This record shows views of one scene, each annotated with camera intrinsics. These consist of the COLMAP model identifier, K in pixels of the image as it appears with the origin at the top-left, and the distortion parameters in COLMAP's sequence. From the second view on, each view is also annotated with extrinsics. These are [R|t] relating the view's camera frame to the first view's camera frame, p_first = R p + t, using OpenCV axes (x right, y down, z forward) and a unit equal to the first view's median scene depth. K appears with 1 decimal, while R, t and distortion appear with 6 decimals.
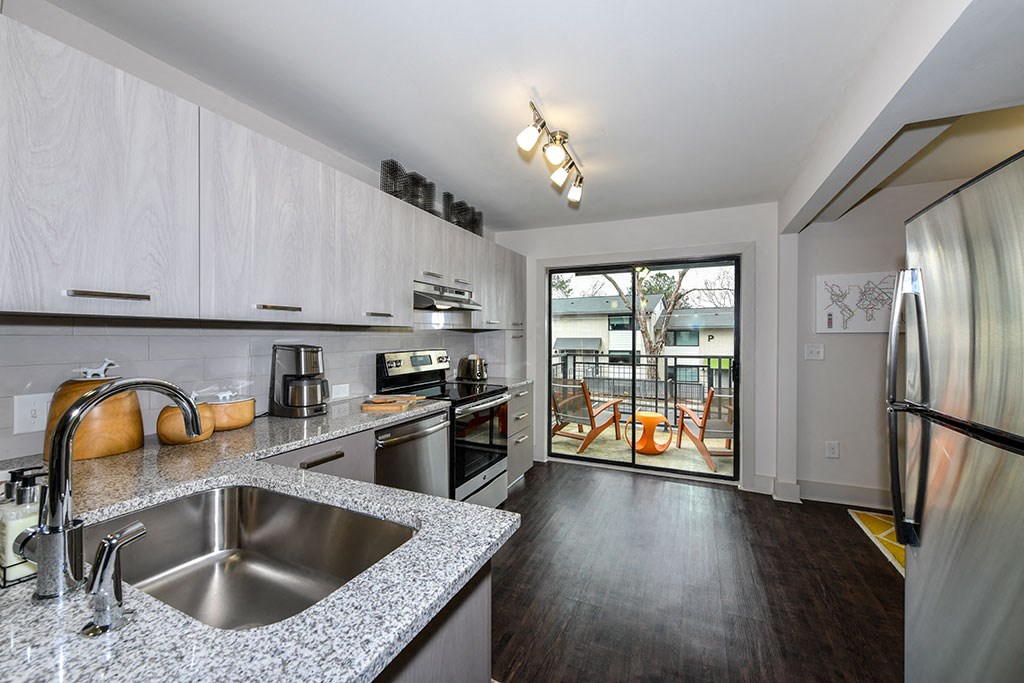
lens RADIAL K [[402.0, 0, 514.2], [0, 402.0, 337.3], [0, 0, 1]] dist [-0.000845, -0.000298]
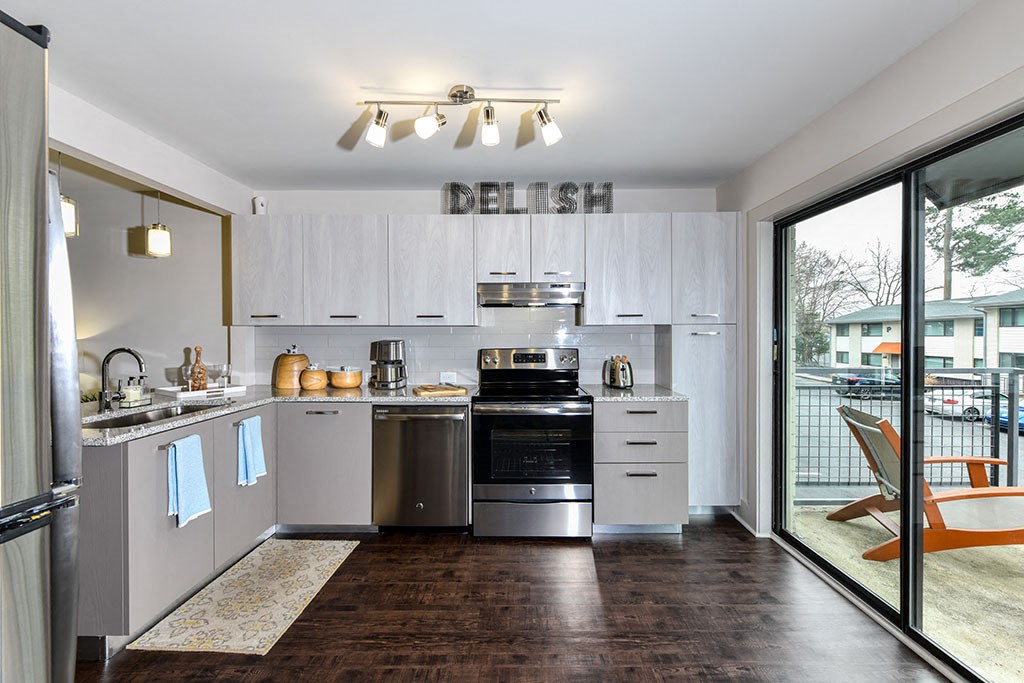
lens RADIAL K [[402.0, 0, 519.4], [0, 402.0, 341.1], [0, 0, 1]] dist [-0.000845, -0.000298]
pose [[0.414456, 0.002699, -0.910065, 0.980318], [-0.008538, 0.999963, -0.000923, 0.019524], [0.910029, 0.008152, 0.414464, 0.821511]]
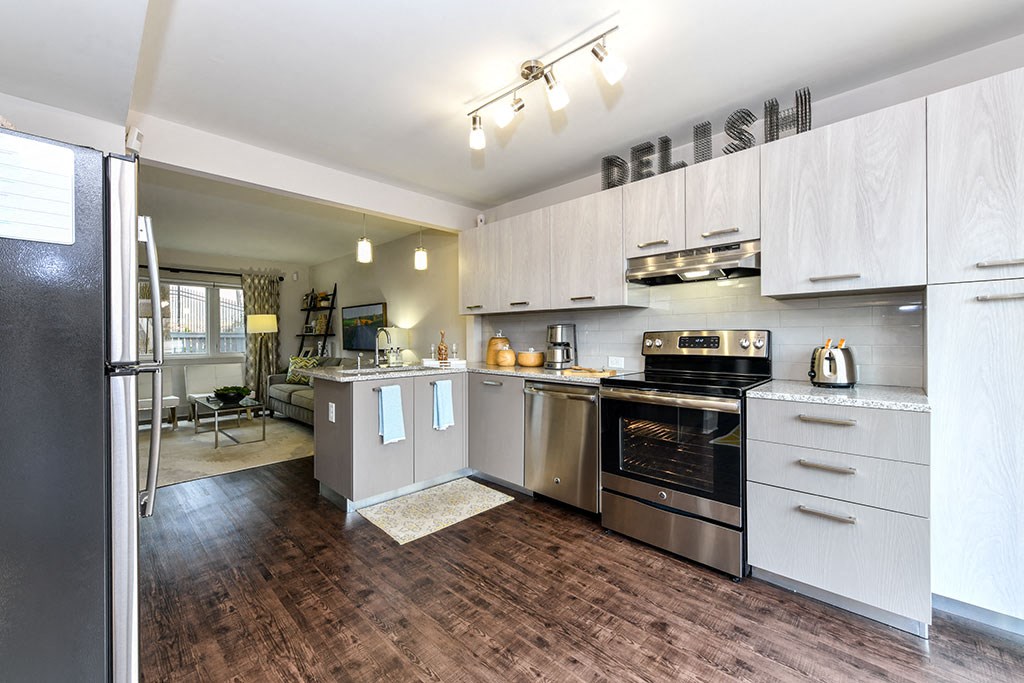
lens RADIAL K [[402.0, 0, 513.5], [0, 402.0, 341.5], [0, 0, 1]] dist [-0.000845, -0.000298]
pose [[-0.324547, 0.004552, -0.945859, 0.986508], [-0.012840, 0.999875, 0.009218, 0.074140], [0.945782, 0.015136, -0.324448, 1.329402]]
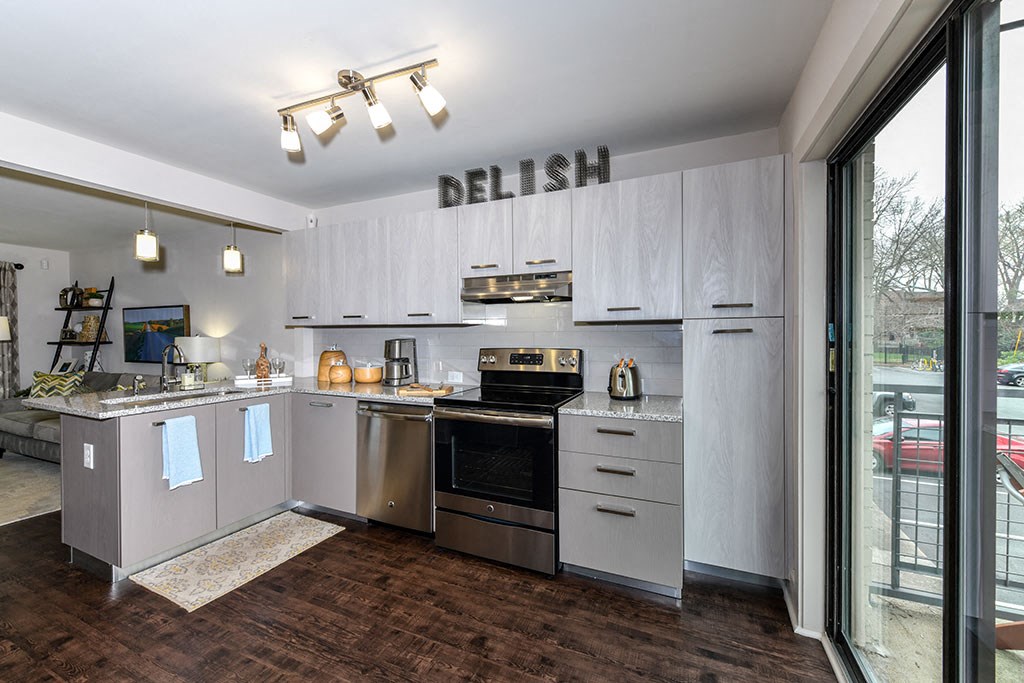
lens RADIAL K [[402.0, 0, 516.6], [0, 402.0, 341.5], [0, 0, 1]] dist [-0.000845, -0.000298]
pose [[0.022171, 0.007682, -0.999725, 0.974211], [-0.013306, 0.999884, 0.007388, 0.012392], [0.999666, 0.013138, 0.022271, 1.403585]]
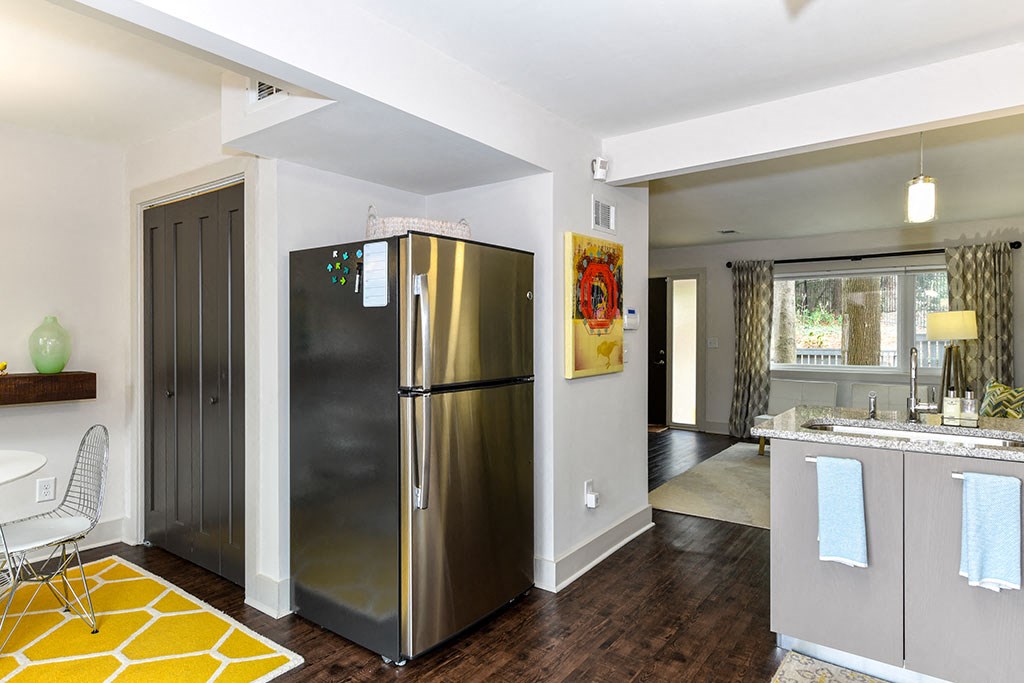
lens RADIAL K [[588.8, 0, 517.2], [0, 588.8, 335.1], [0, 0, 1]] dist [0.001736, 0.000638]
pose [[-0.978224, -0.005582, 0.207479, 0.215686], [-0.002105, 0.999854, 0.016979, -0.000611], [-0.207543, 0.016173, -0.978092, 1.671495]]
